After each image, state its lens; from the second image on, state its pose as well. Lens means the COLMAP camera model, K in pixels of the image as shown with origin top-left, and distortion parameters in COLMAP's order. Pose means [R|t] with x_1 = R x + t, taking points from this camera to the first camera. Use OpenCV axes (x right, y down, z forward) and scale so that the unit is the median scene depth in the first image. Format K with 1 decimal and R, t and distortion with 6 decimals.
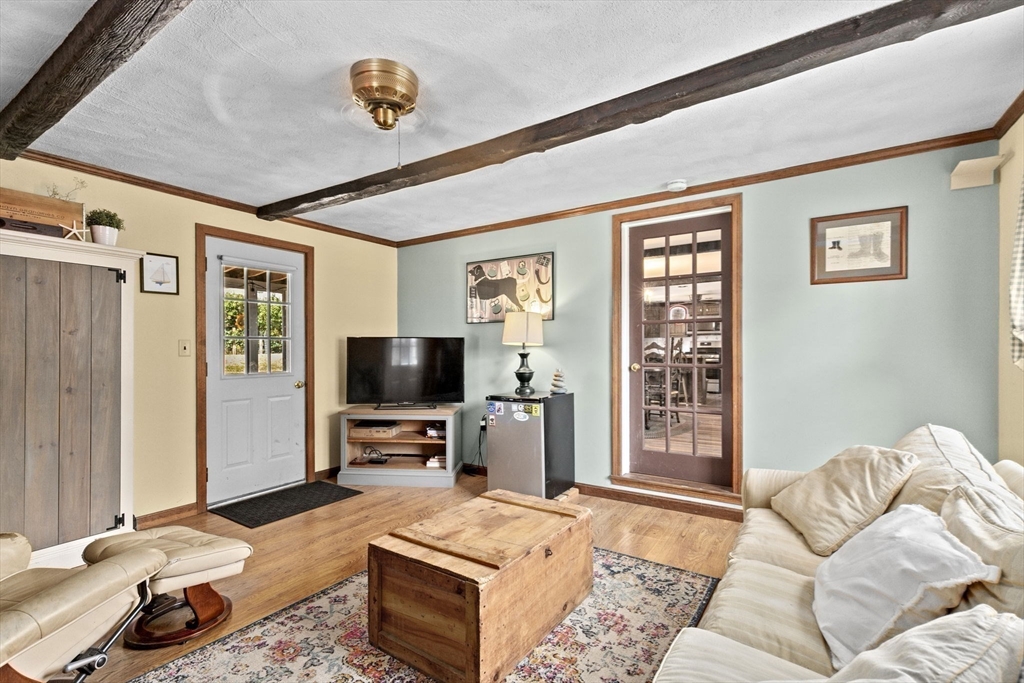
lens RADIAL K [[462.4, 0, 505.6], [0, 462.4, 348.9], [0, 0, 1]] dist [-0.000310, 0.000128]
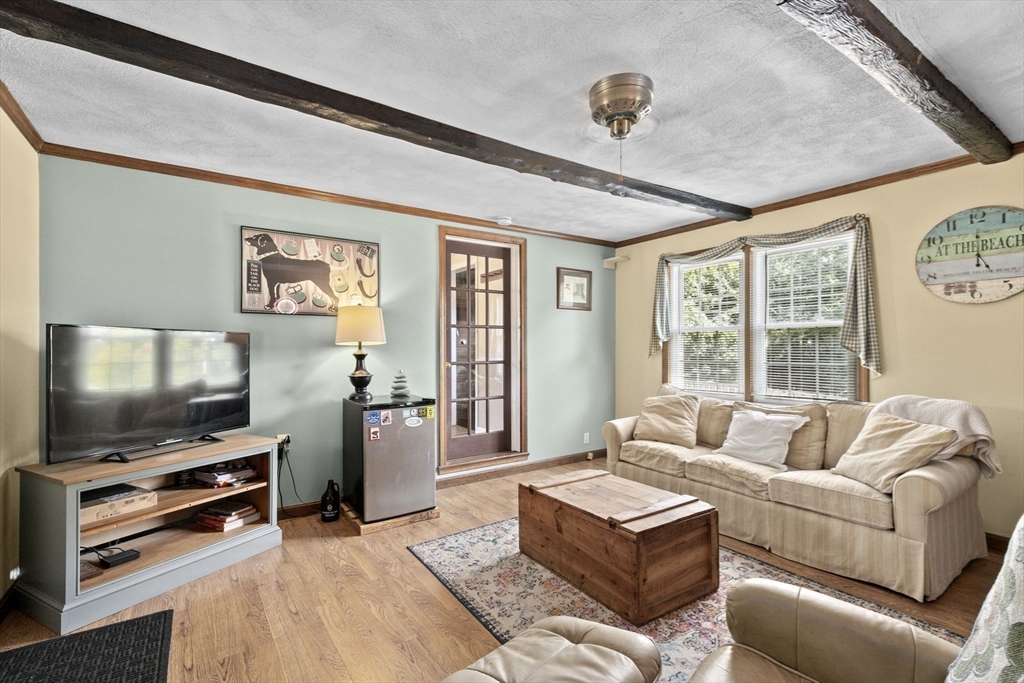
lens RADIAL K [[462.4, 0, 509.4], [0, 462.4, 348.3], [0, 0, 1]] dist [-0.000310, 0.000128]
pose [[0.378679, 0.002551, 0.925525, -0.671764], [0.001206, 0.999994, -0.003250, 0.001915], [-0.925527, 0.002347, 0.378673, 0.423595]]
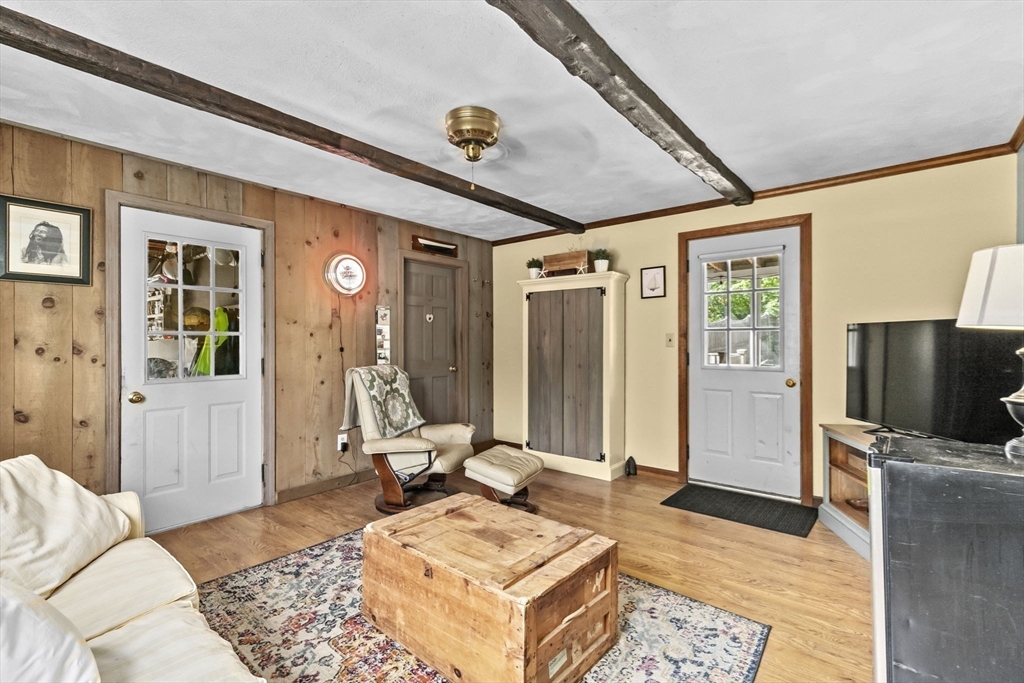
lens RADIAL K [[462.4, 0, 510.6], [0, 462.4, 336.3], [0, 0, 1]] dist [-0.000310, 0.000128]
pose [[-0.107663, -0.008374, -0.994152, 0.476411], [0.004279, 0.999951, -0.008887, -0.002312], [0.994178, -0.005211, -0.107622, 0.621938]]
